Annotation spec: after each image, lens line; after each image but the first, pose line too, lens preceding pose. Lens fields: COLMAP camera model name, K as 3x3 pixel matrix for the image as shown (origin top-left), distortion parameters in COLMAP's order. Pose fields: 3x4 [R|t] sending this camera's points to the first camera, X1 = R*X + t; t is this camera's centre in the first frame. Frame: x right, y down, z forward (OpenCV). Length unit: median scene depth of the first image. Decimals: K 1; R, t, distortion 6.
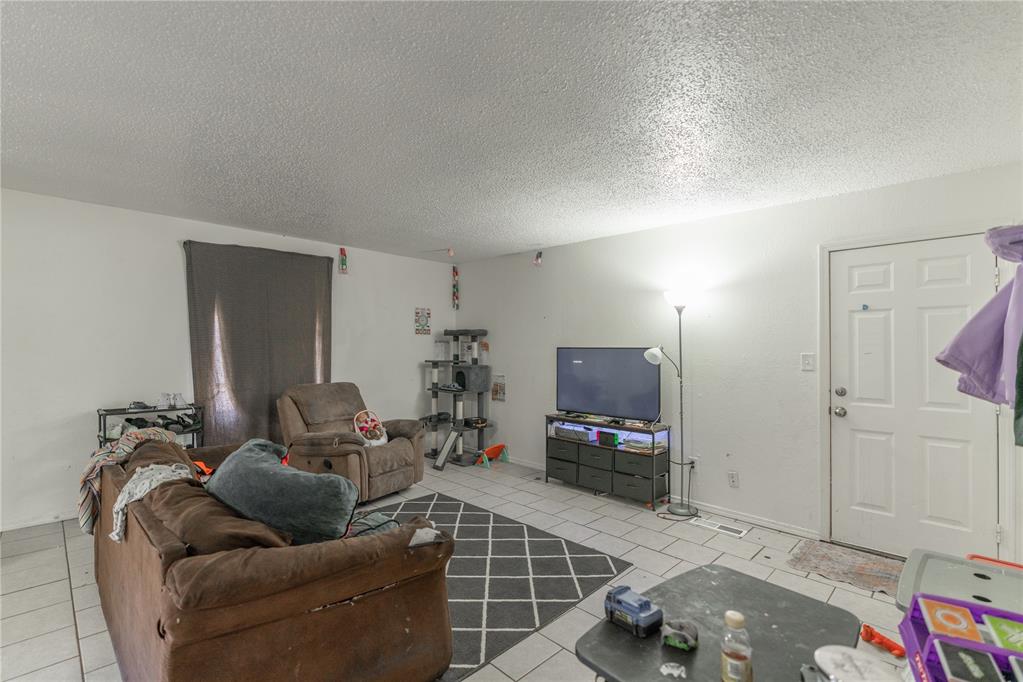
lens RADIAL K [[465.0, 0, 508.8], [0, 465.0, 343.1], [0, 0, 1]] dist [-0.000313, -0.000256]
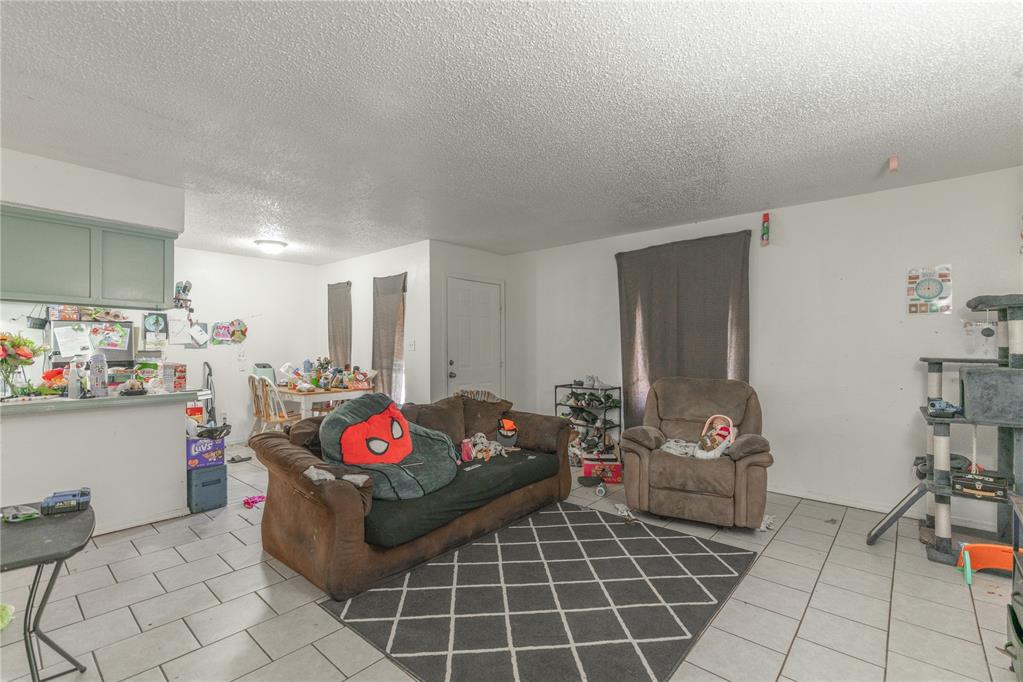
lens RADIAL K [[465.0, 0, 510.4], [0, 465.0, 345.1], [0, 0, 1]] dist [-0.000313, -0.000256]
pose [[0.064297, -0.010093, -0.997880, 0.471517], [0.011530, 0.999890, -0.009370, 0.027275], [0.997864, -0.010903, 0.064406, 0.591941]]
